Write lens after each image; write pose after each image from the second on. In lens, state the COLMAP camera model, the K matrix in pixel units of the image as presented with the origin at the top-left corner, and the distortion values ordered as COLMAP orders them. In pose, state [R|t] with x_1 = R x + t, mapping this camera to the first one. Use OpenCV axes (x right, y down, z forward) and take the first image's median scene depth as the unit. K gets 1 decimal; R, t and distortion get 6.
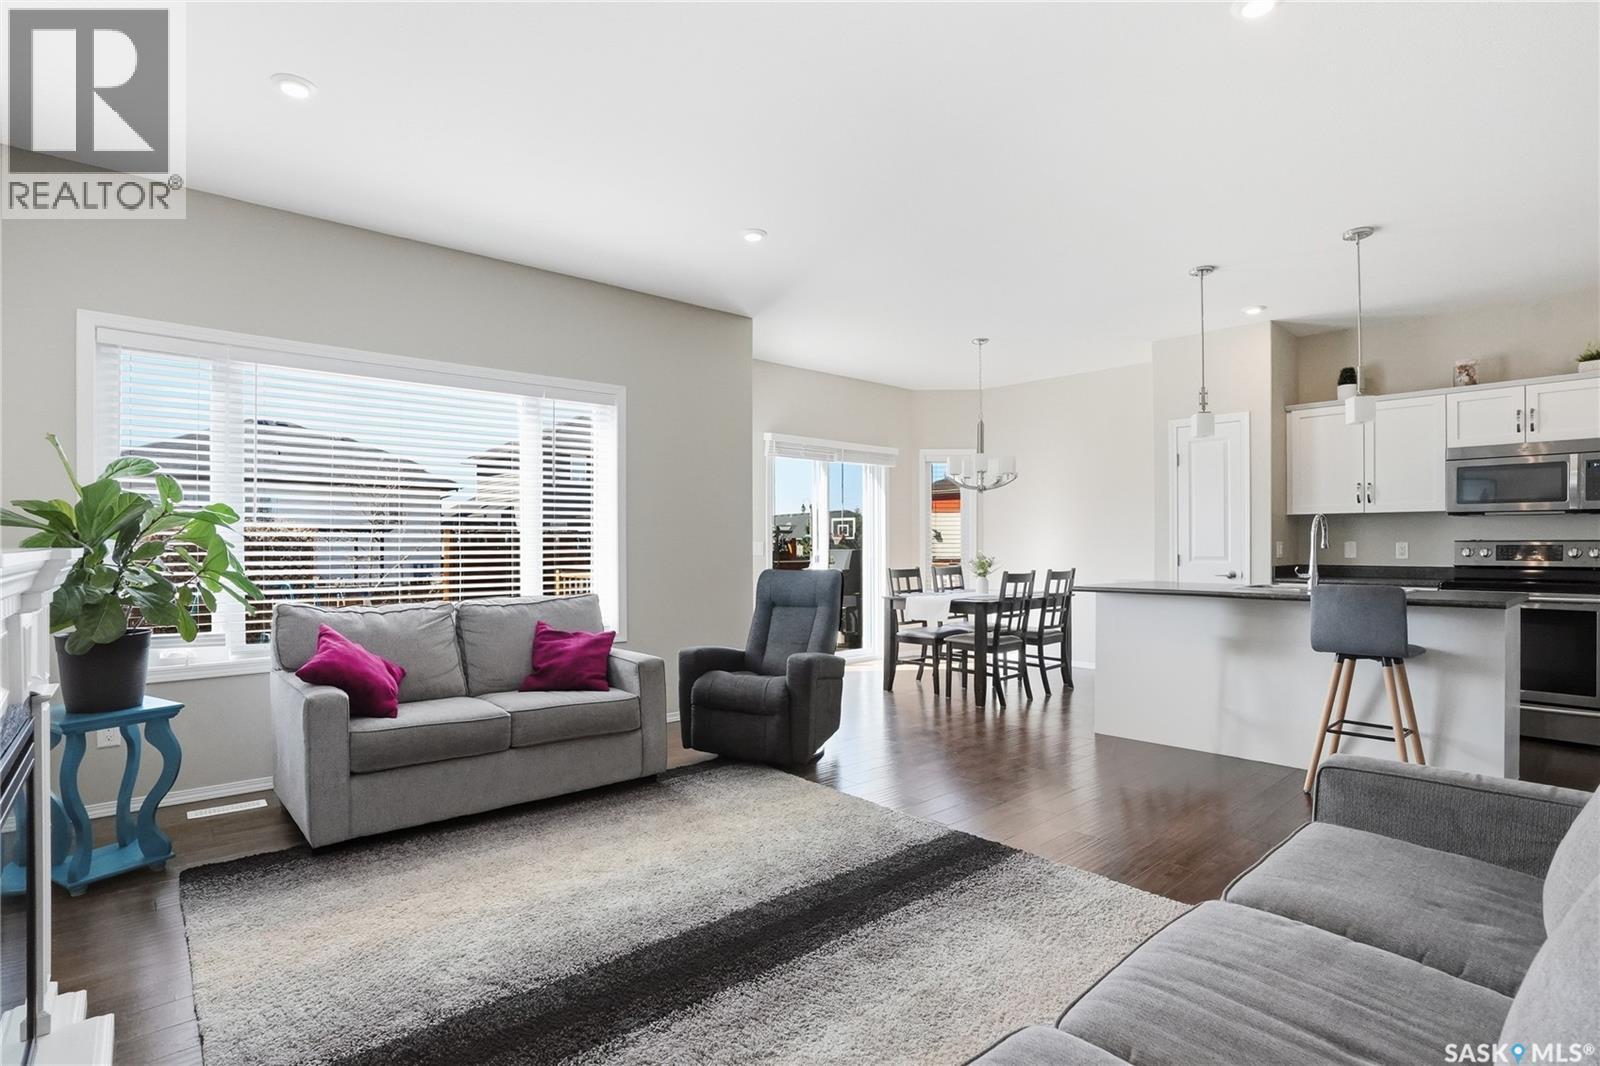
lens RADIAL K [[788.9, 0, 807.3], [0, 788.9, 537.0], [0, 0, 1]] dist [-0.009853, 0.003143]
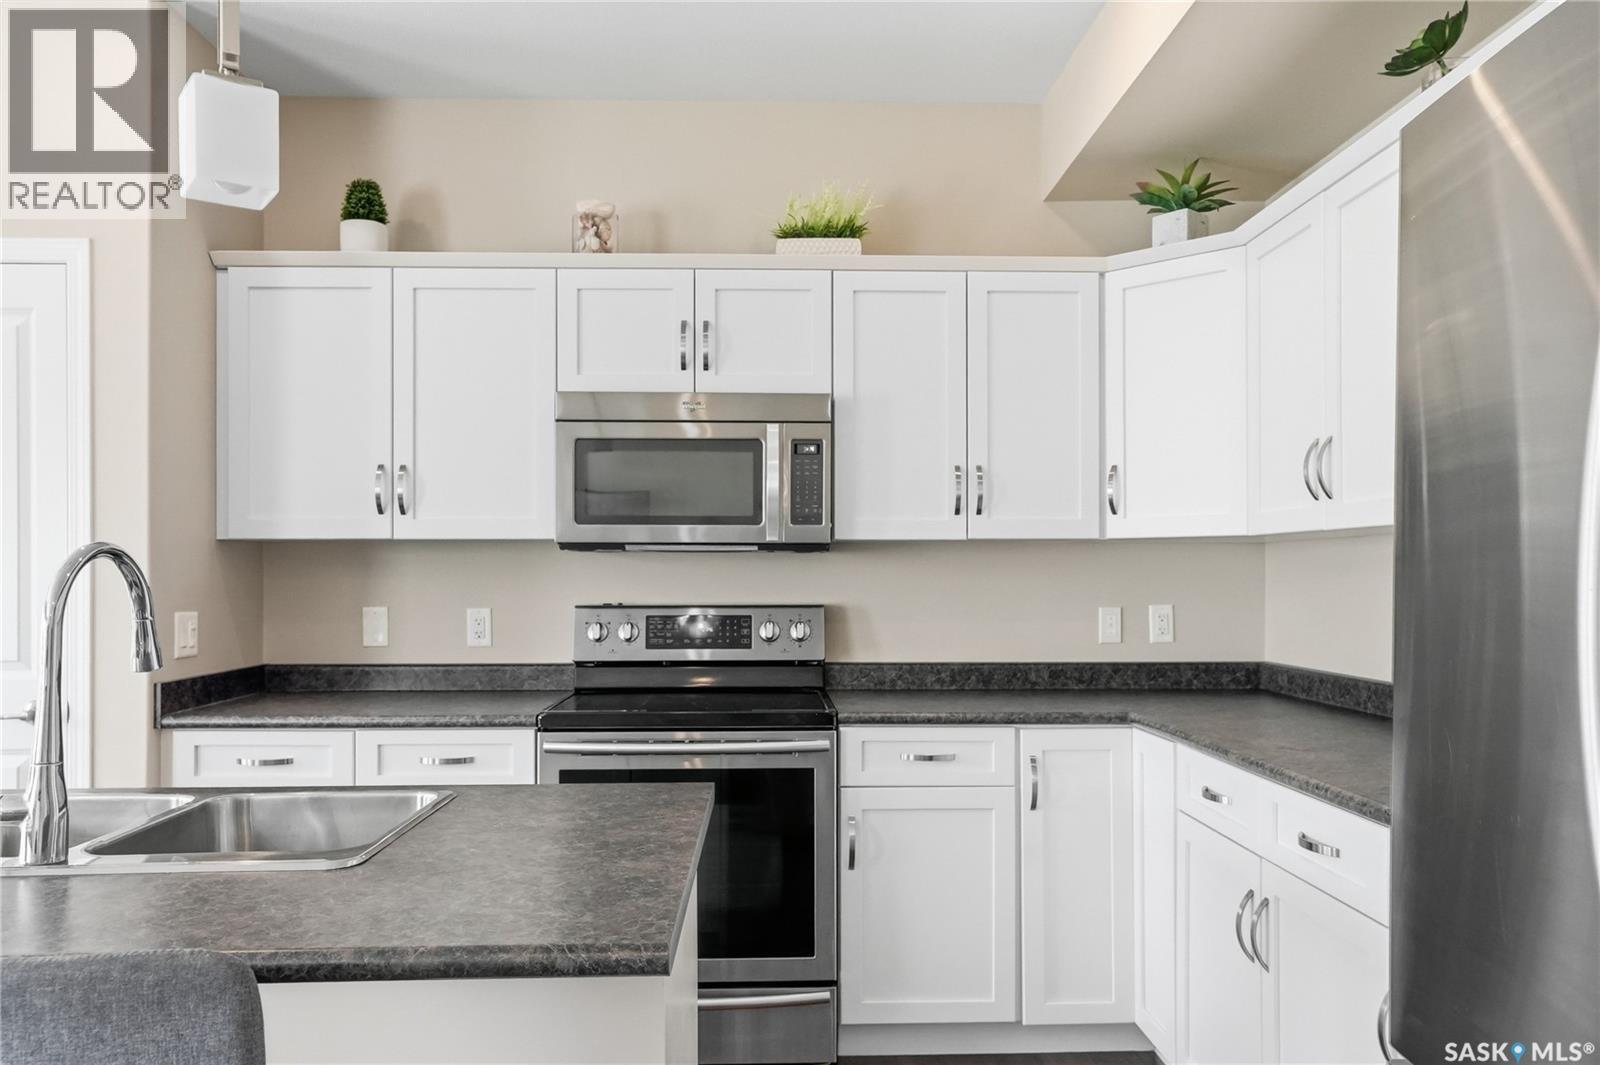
lens RADIAL K [[788.9, 0, 801.3], [0, 788.9, 531.3], [0, 0, 1]] dist [-0.009853, 0.003143]
pose [[0.619236, -0.001981, 0.785202, 0.572104], [-0.000784, 0.999995, 0.003142, -0.040181], [-0.785204, -0.002561, 0.619232, 0.642650]]
